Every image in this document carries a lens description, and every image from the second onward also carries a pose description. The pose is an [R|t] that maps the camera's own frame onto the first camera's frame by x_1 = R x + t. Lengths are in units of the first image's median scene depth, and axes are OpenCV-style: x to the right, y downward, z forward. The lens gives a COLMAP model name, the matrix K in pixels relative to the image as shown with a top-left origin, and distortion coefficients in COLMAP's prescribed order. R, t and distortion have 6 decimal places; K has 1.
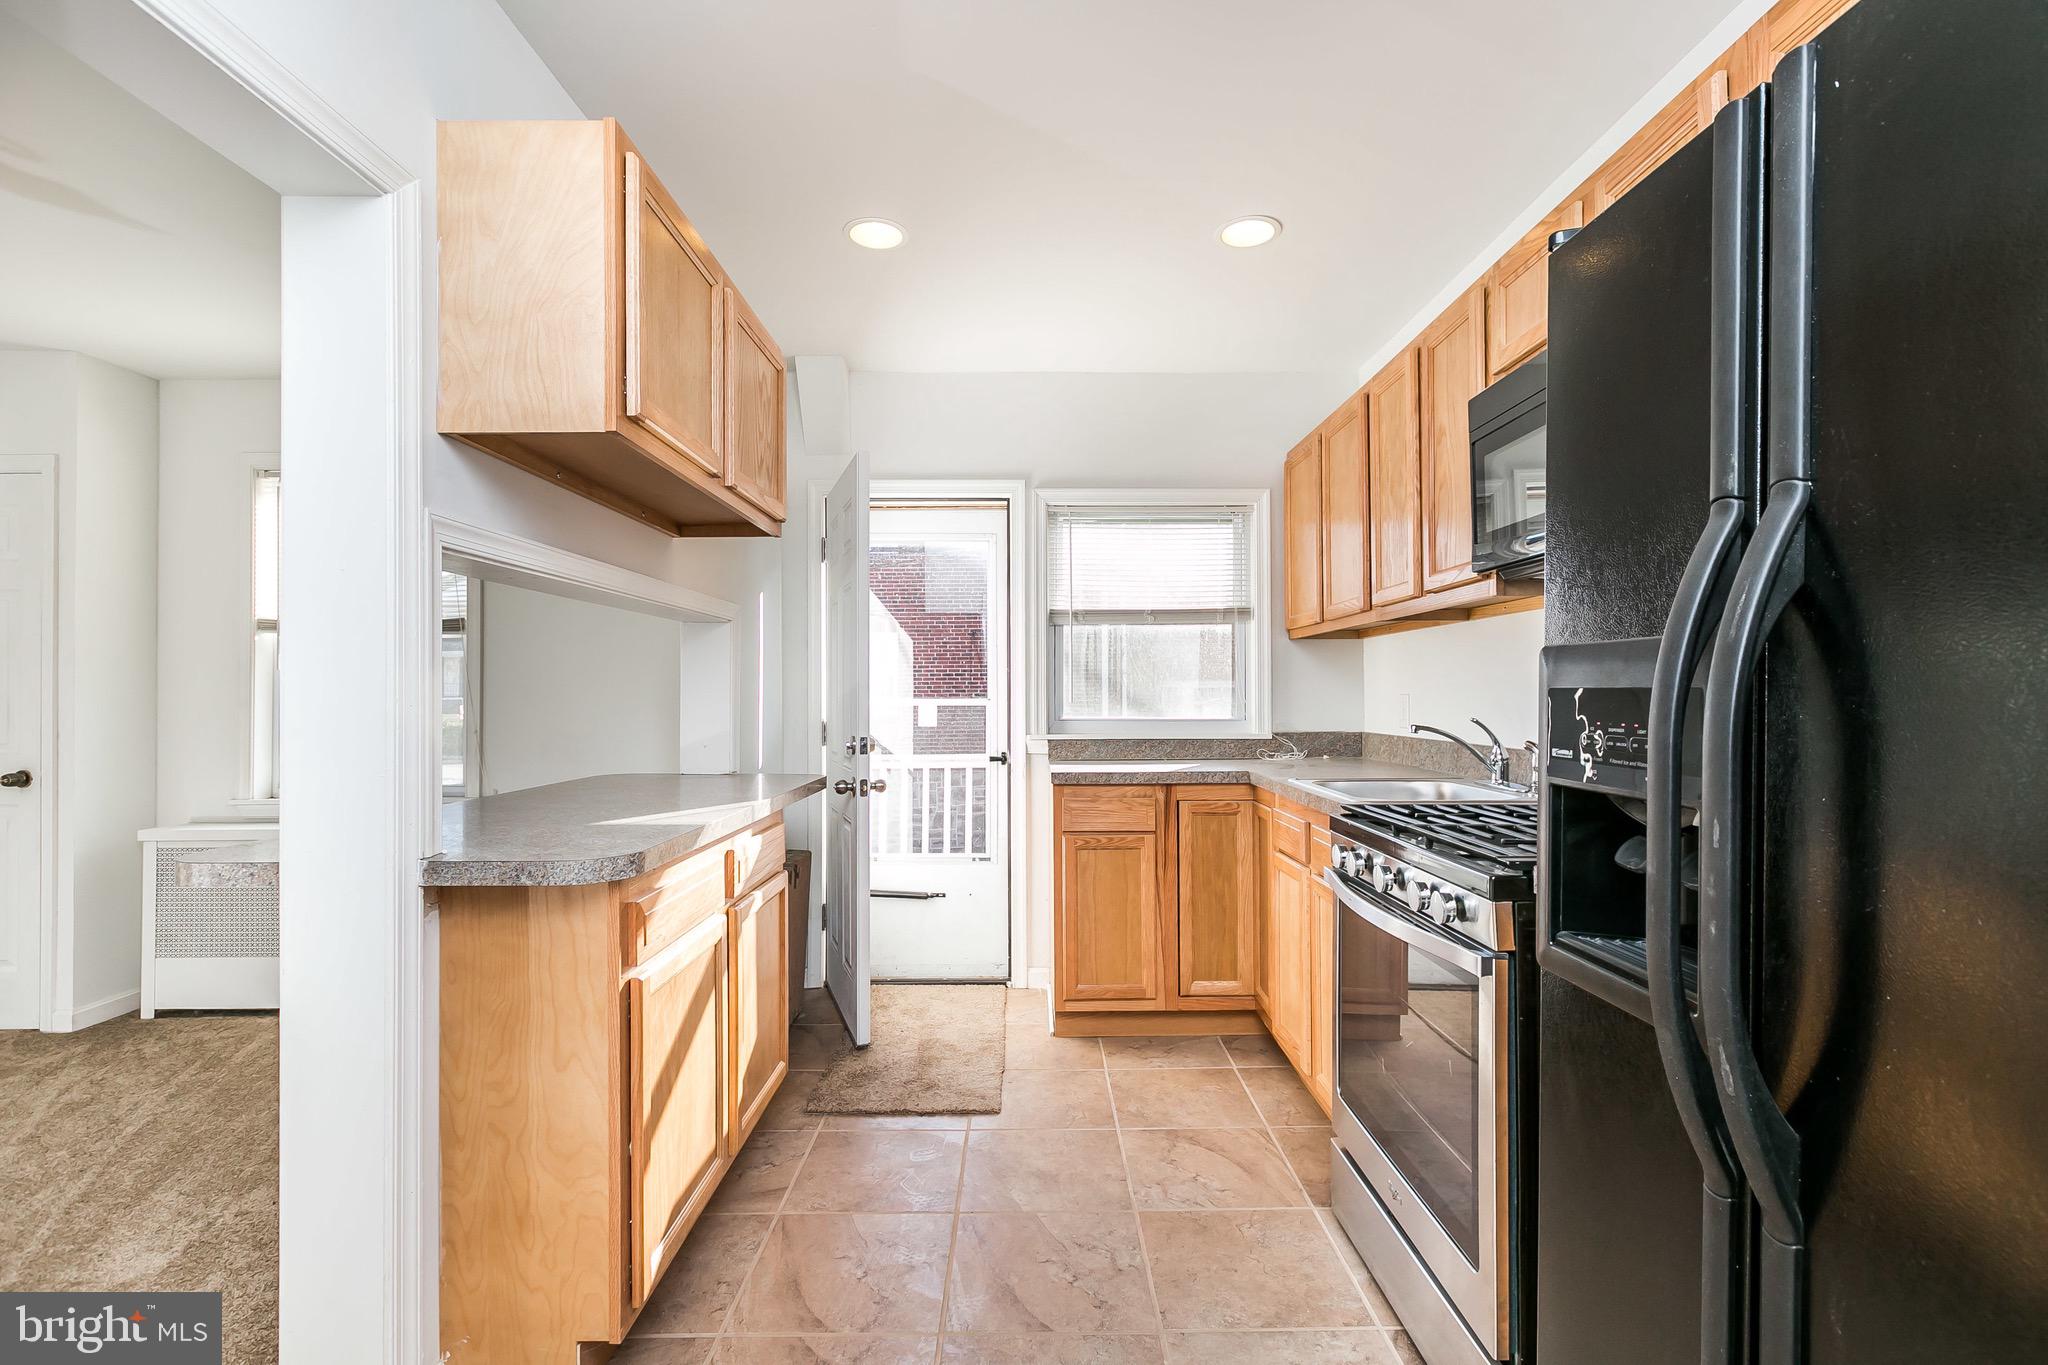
lens RADIAL K [[941.9, 0, 1032.9], [0, 941.9, 683.7], [0, 0, 1]] dist [-0.000746, 0.000718]
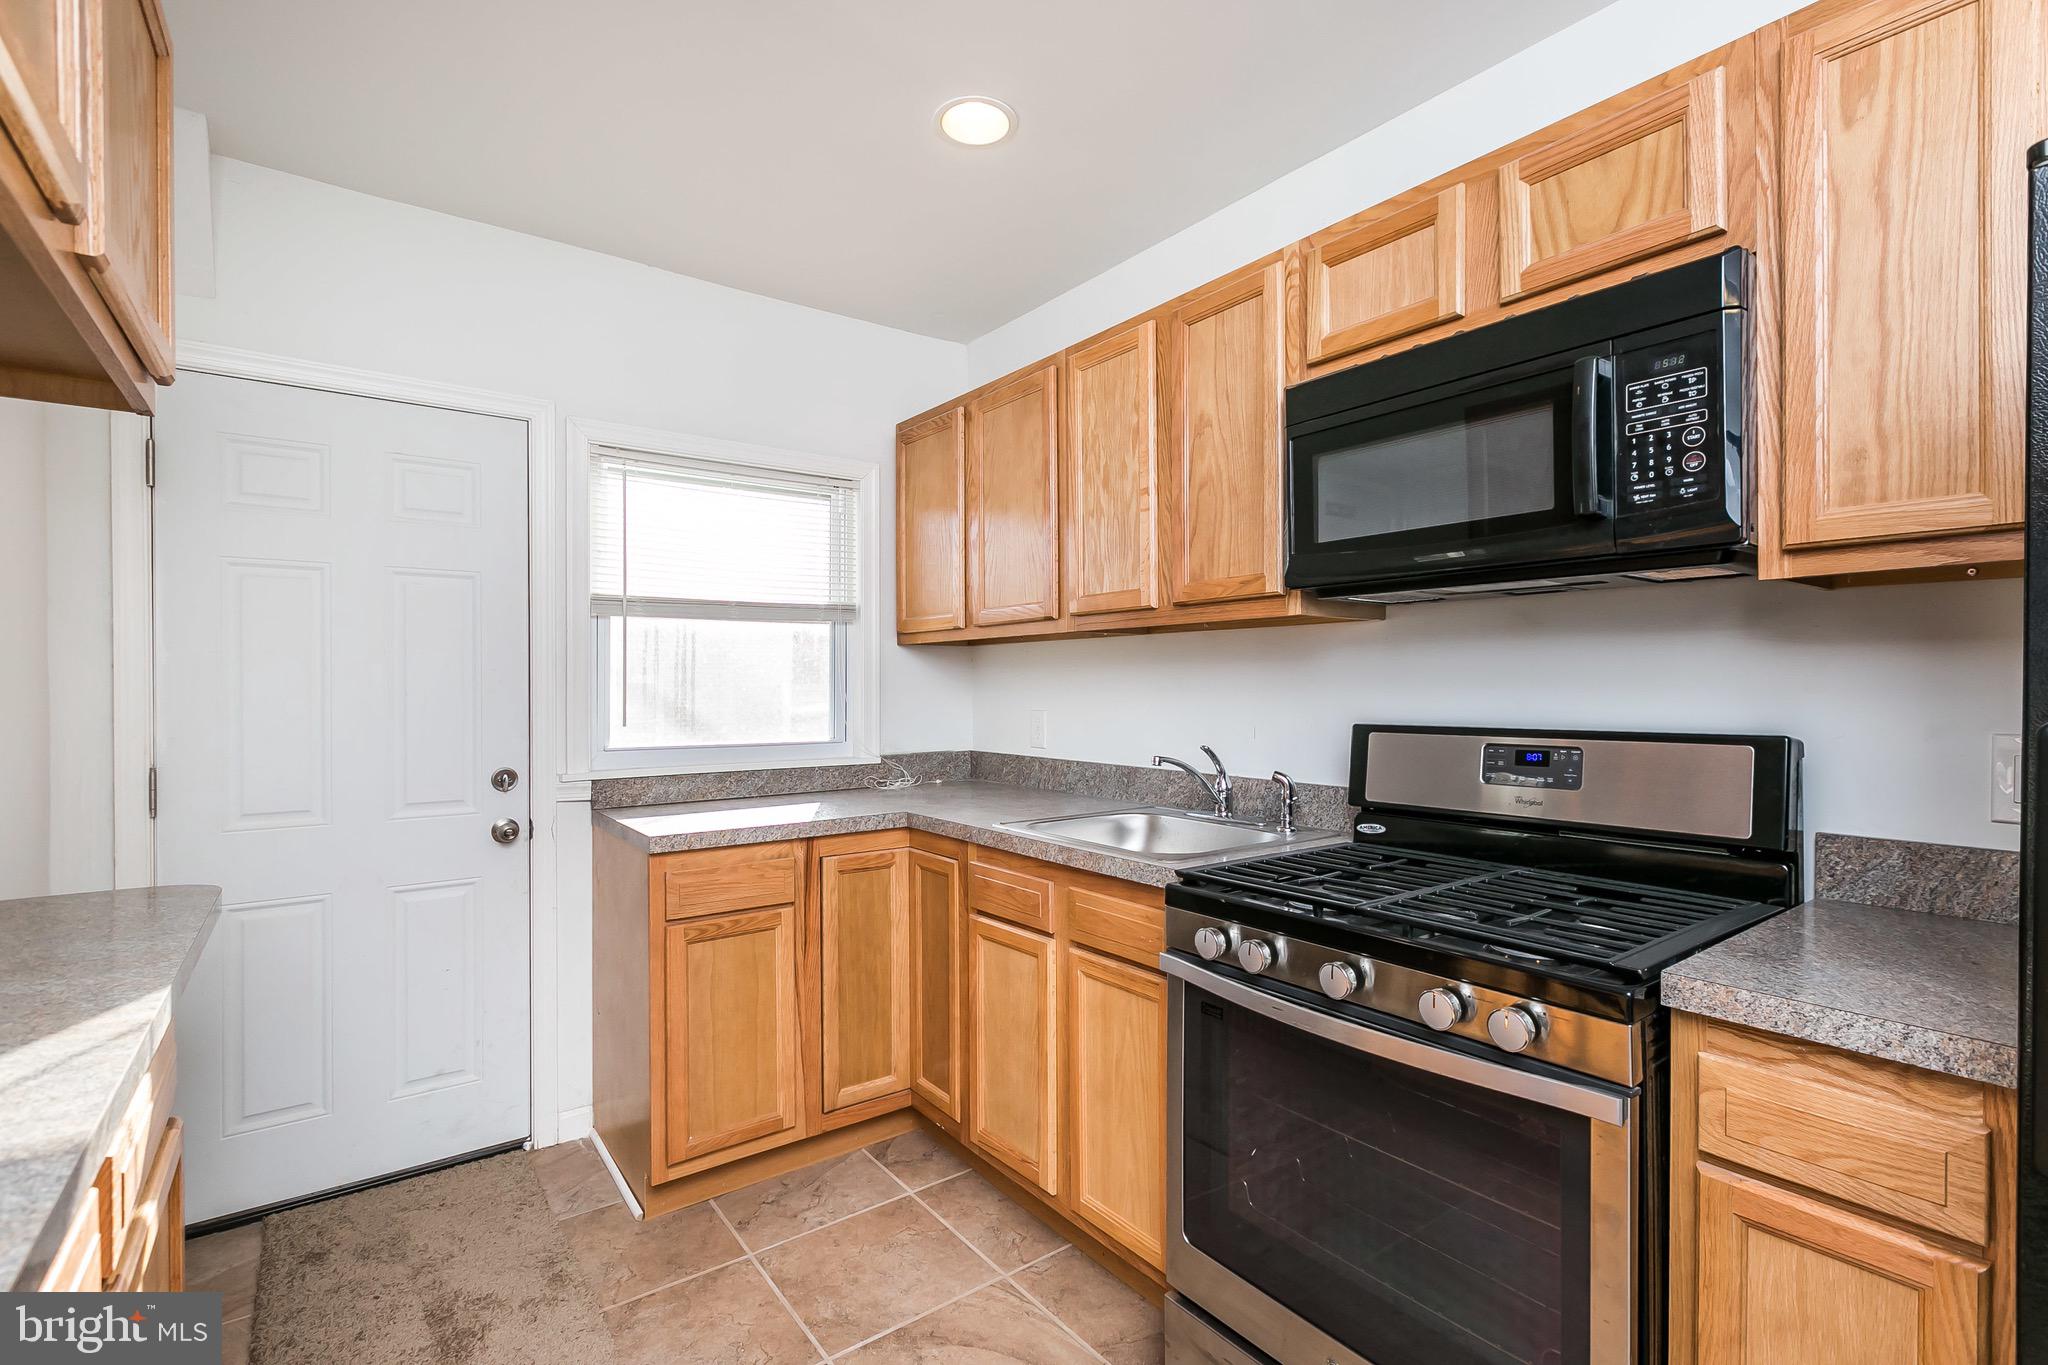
lens RADIAL K [[929.7, 0, 1028.6], [0, 929.7, 686.6], [0, 0, 1]] dist [0.000066, 0.000081]
pose [[0.801814, -0.001443, 0.597571, -0.159052], [-0.005205, 0.999942, 0.009399, -0.021349], [-0.597550, -0.010647, 0.801761, 0.301095]]
